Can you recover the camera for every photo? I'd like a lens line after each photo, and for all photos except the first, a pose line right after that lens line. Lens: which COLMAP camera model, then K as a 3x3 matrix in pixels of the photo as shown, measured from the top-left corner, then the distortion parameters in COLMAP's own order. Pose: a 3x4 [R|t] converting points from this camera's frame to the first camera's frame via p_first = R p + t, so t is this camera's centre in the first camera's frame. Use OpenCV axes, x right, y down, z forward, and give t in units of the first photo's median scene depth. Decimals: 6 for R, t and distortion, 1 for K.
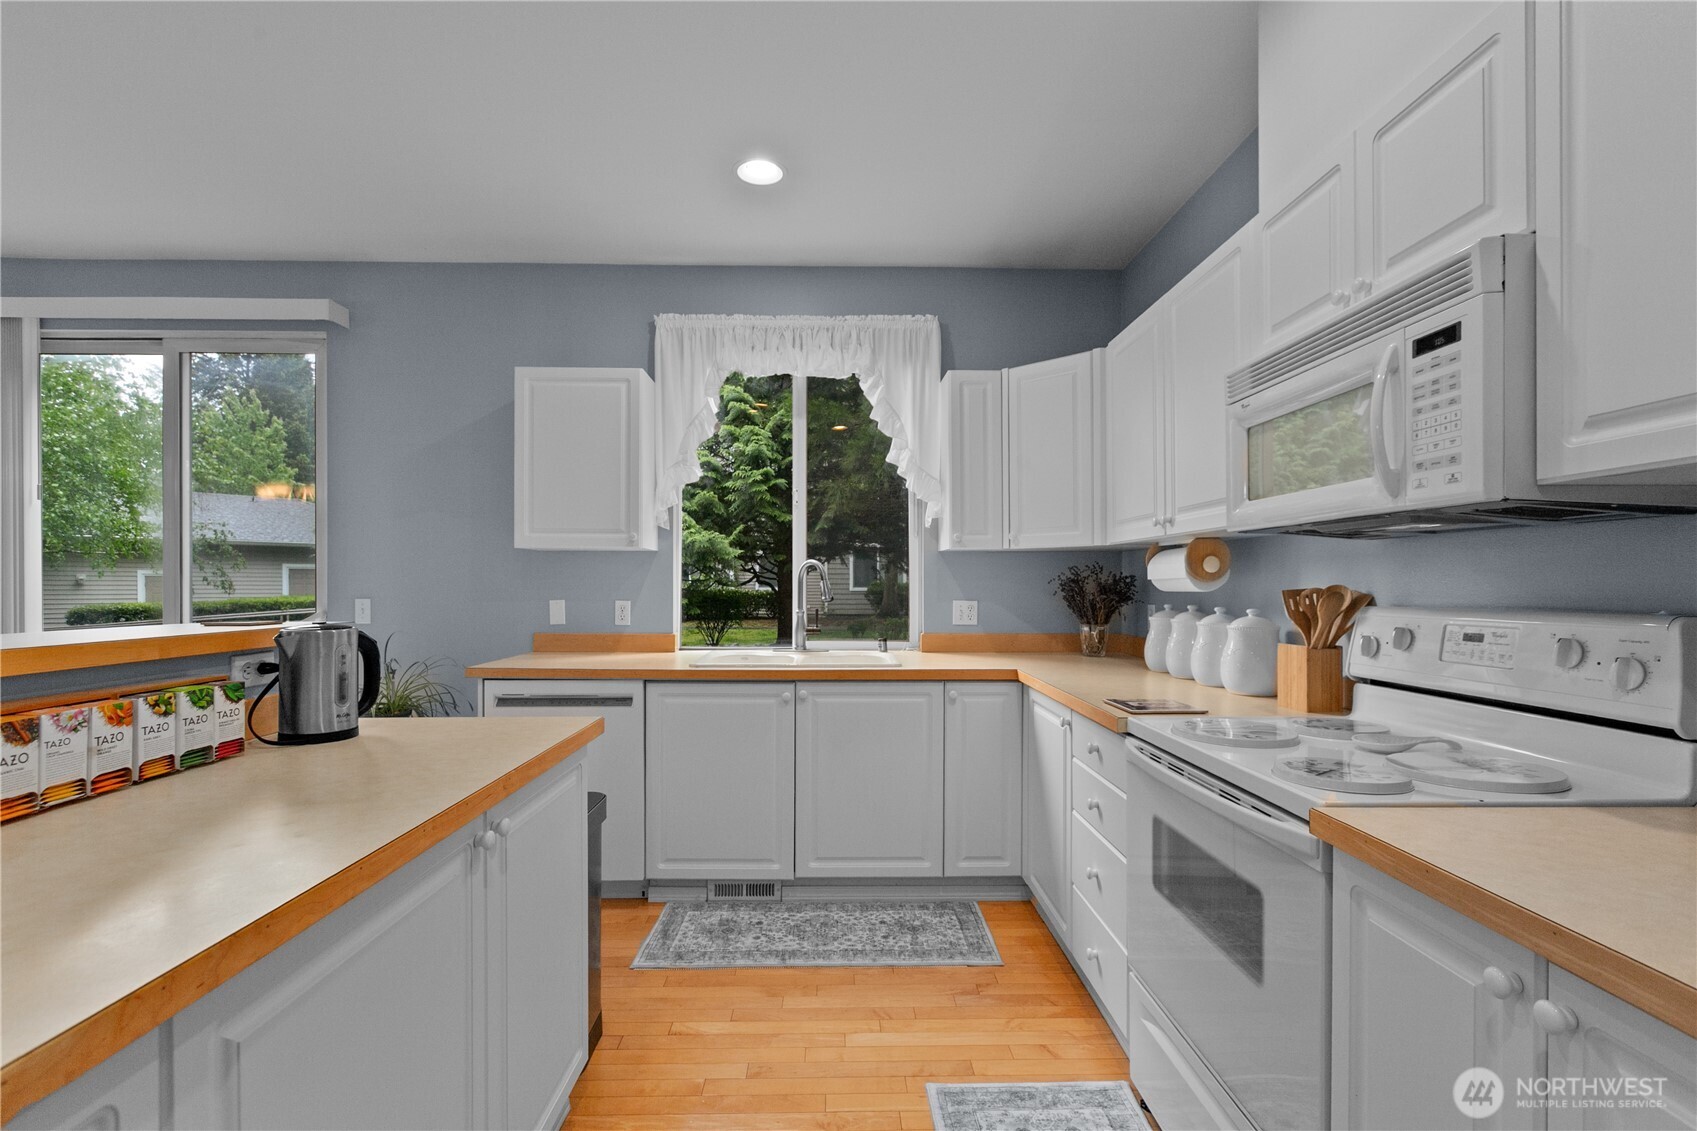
lens RADIAL K [[767.5, 0, 849.3], [0, 767.5, 591.8], [0, 0, 1]] dist [0.000697, -0.000155]
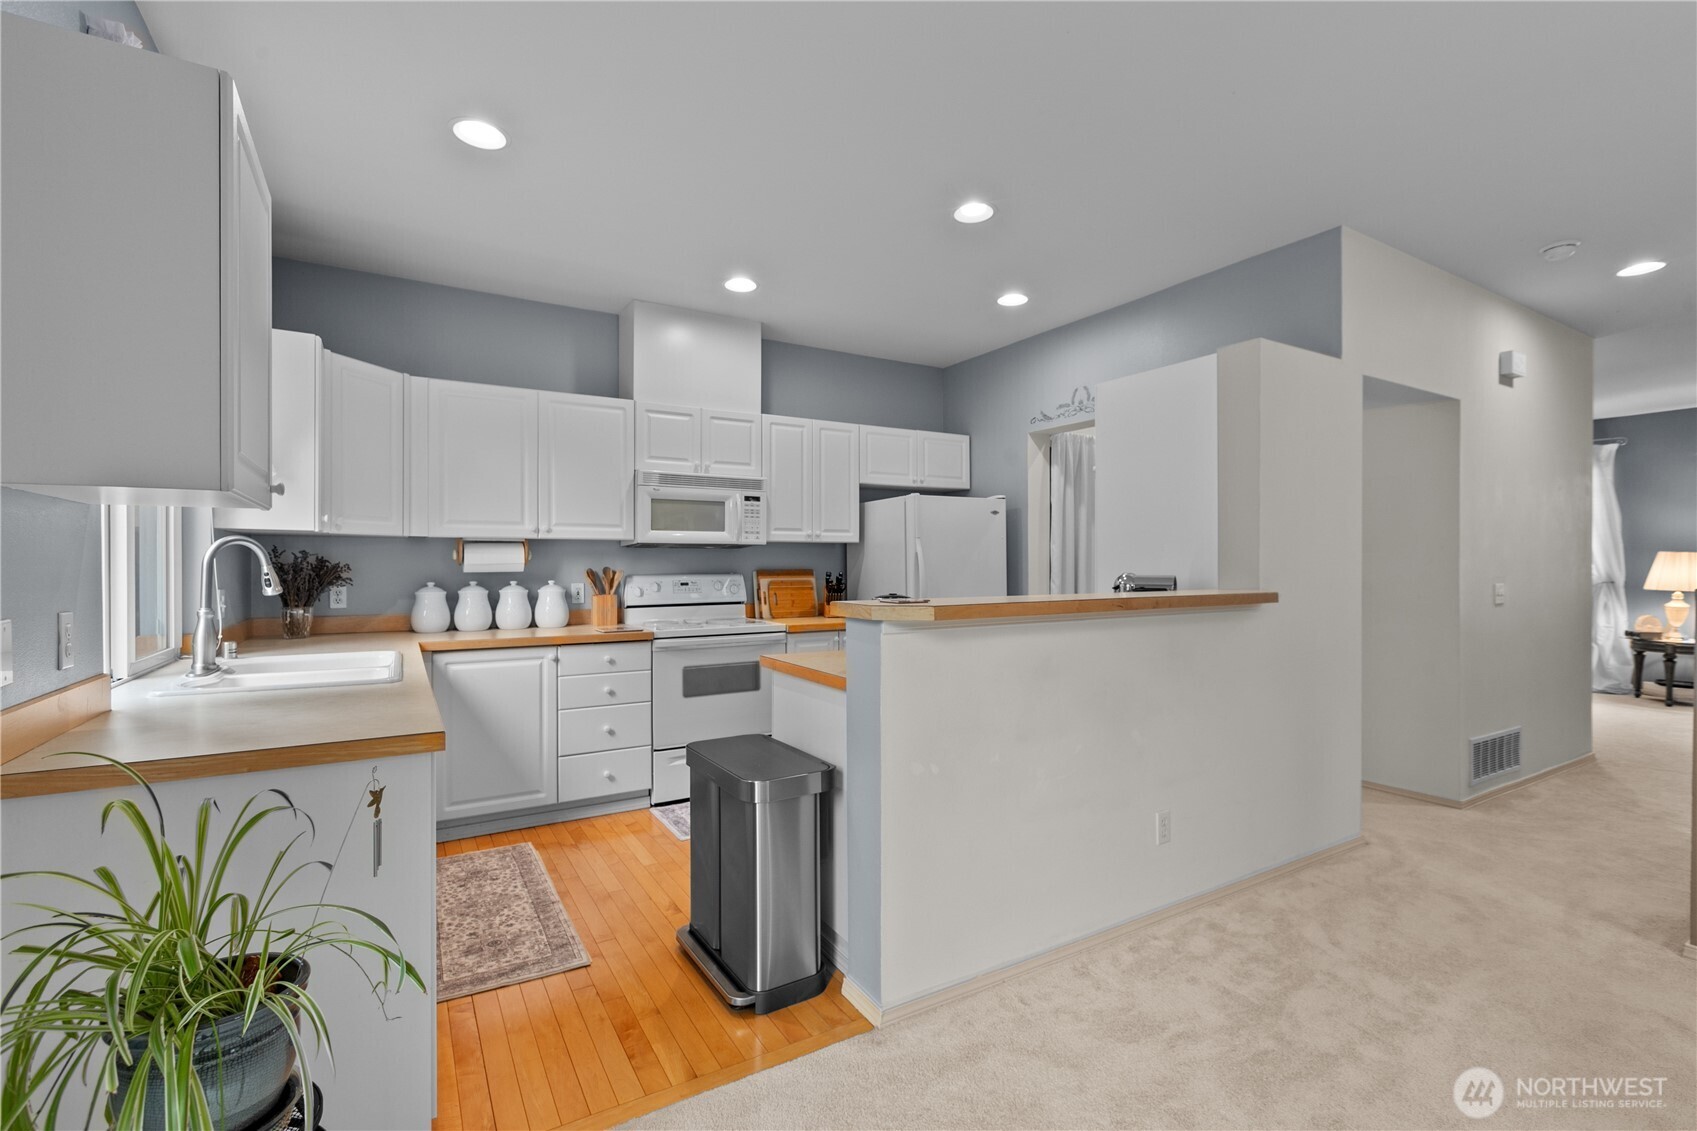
lens RADIAL K [[759.3, 0, 851.2], [0, 759.3, 561.9], [0, 0, 1]] dist [-0.002555, -0.000395]
pose [[-0.497523, -0.000874, 0.867450, -1.224758], [0.007514, 0.999958, 0.005317, -0.021598], [-0.867418, 0.009164, -0.497495, 1.132387]]
